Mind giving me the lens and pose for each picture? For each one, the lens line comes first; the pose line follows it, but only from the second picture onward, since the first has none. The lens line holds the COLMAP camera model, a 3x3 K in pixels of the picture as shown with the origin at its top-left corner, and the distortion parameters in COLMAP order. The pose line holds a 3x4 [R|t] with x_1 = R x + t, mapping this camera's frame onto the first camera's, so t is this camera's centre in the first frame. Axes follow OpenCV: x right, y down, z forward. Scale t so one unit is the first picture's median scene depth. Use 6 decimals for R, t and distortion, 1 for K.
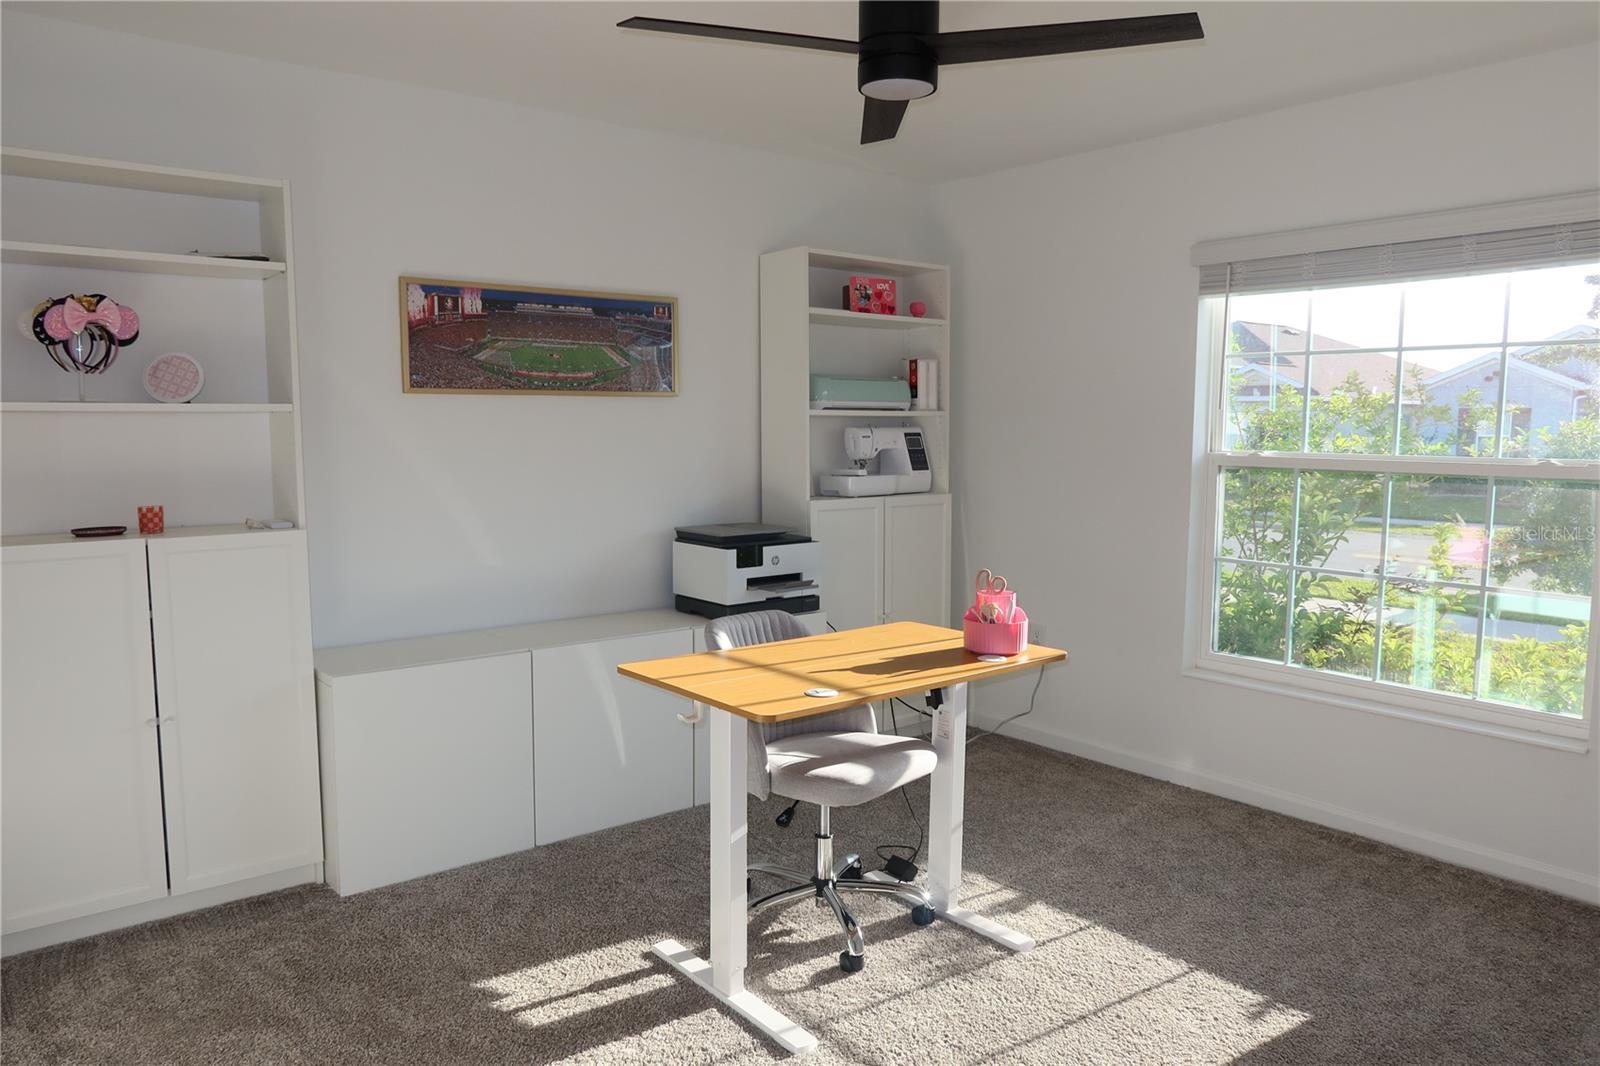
lens RADIAL K [[1108.1, 0, 800.0], [0, 1108.1, 533.0], [0, 0, 1]] dist [-0.018644, 0.005689]
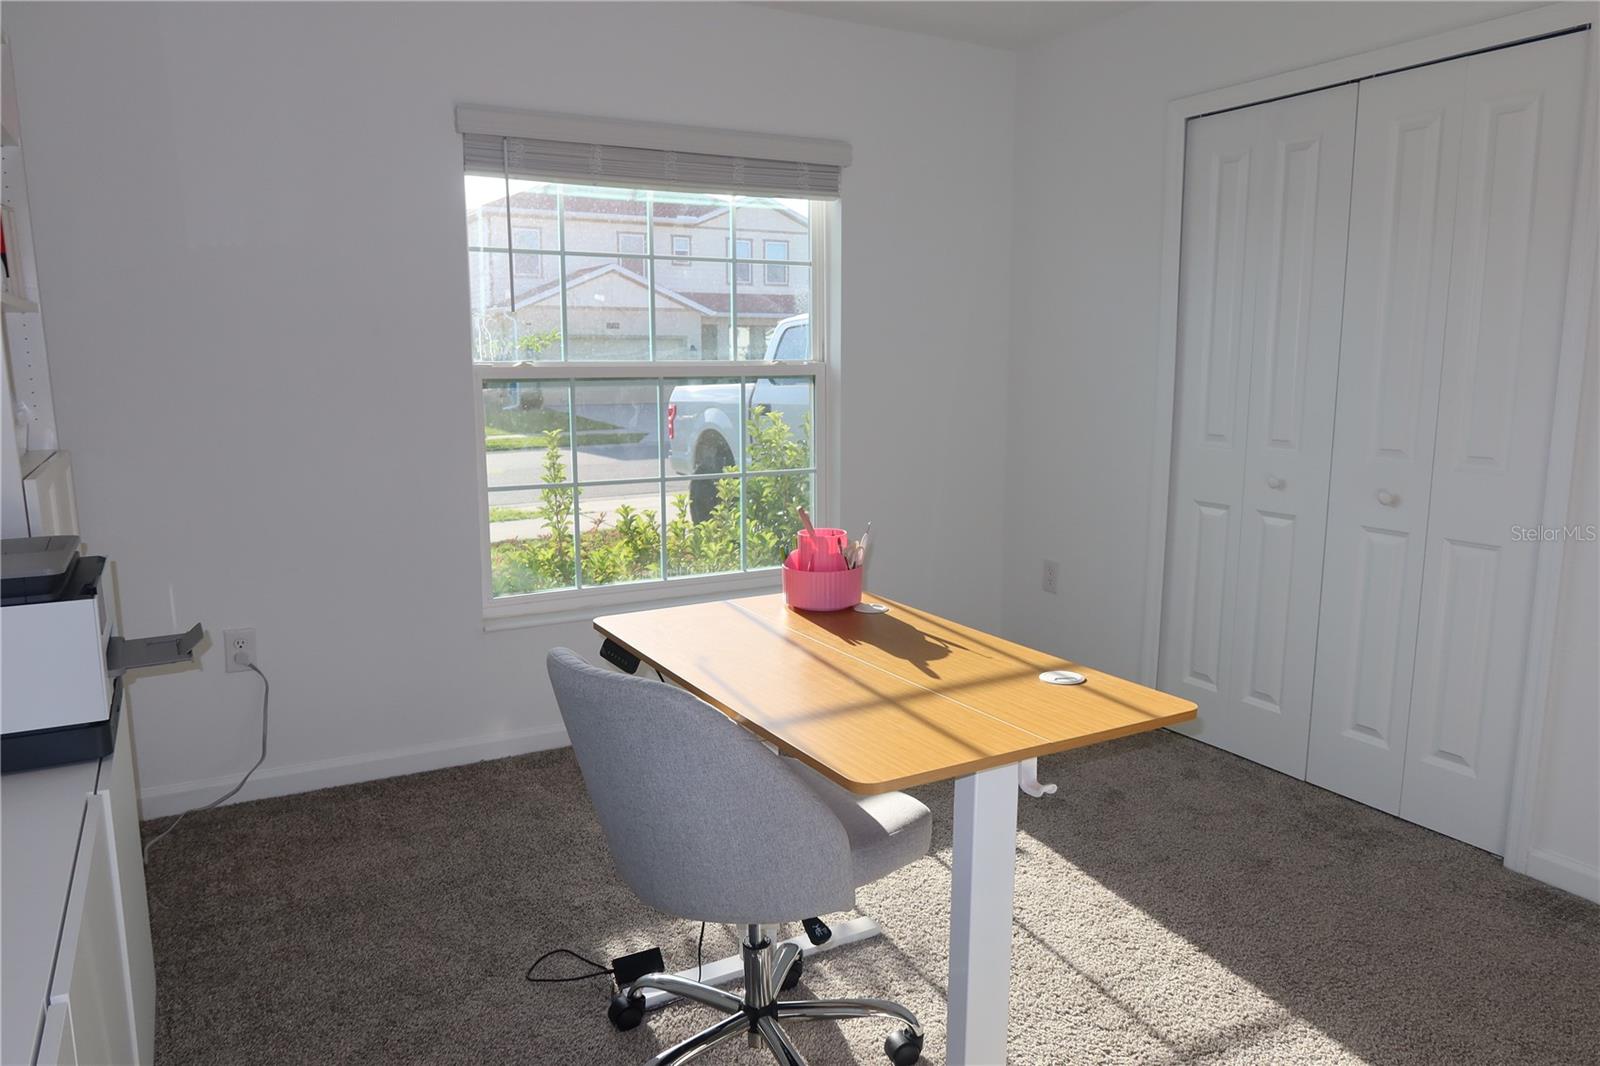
lens RADIAL K [[1108.1, 0, 800.0], [0, 1108.1, 533.0], [0, 0, 1]] dist [-0.018644, 0.005689]
pose [[0.166548, -0.164085, 0.972285, -0.434748], [0.100441, 0.983751, 0.148815, -0.047839], [-0.980904, 0.072873, 0.180323, 0.632197]]
